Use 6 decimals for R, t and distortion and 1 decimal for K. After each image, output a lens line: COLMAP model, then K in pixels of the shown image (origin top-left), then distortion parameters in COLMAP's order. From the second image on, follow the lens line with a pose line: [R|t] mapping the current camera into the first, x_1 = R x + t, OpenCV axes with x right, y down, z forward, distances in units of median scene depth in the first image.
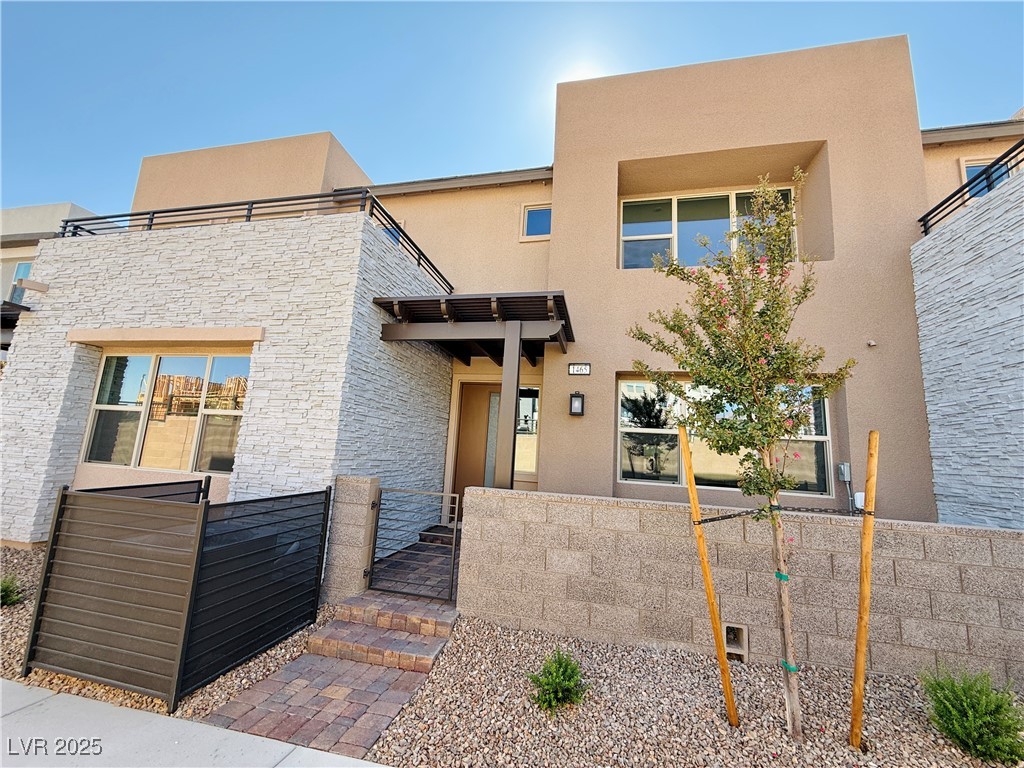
lens RADIAL K [[408.7, 0, 511.2], [0, 408.7, 383.7], [0, 0, 1]] dist [-0.000466, 0.000375]
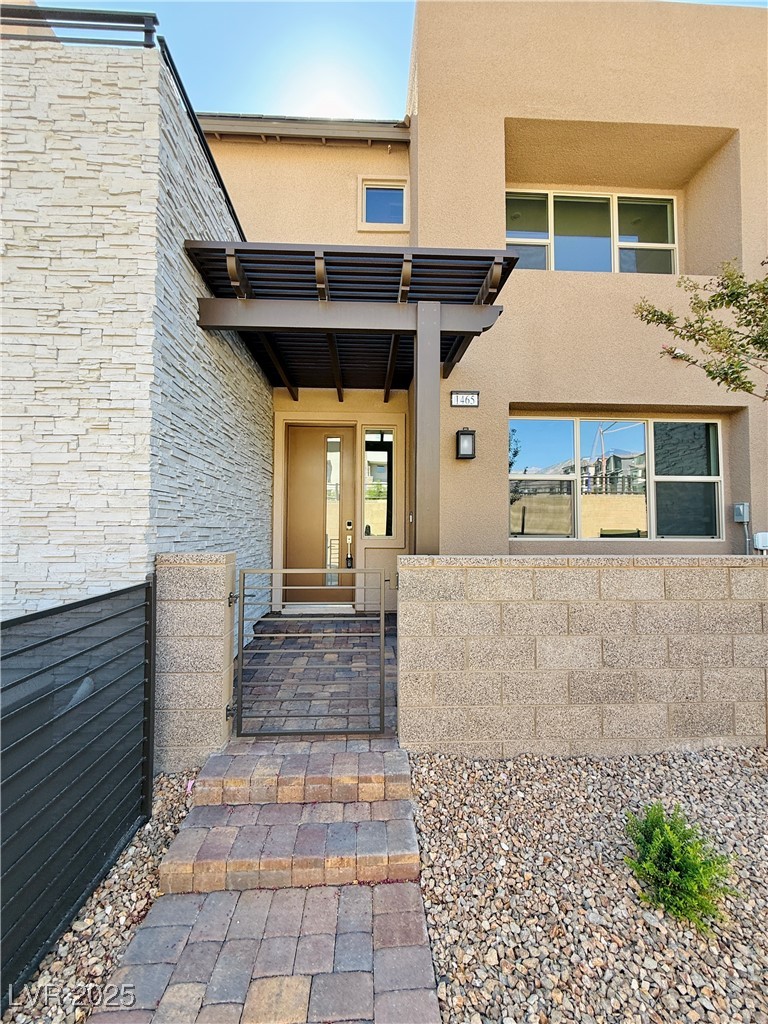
lens RADIAL K [[408.7, 0, 383.1], [0, 408.7, 509.4], [0, 0, 1]] dist [-0.000466, 0.000375]
pose [[0.962200, -0.043255, 0.268888, -0.273785], [0.006907, 0.990865, 0.134679, 0.091095], [-0.272258, -0.127731, 0.953709, 0.392903]]
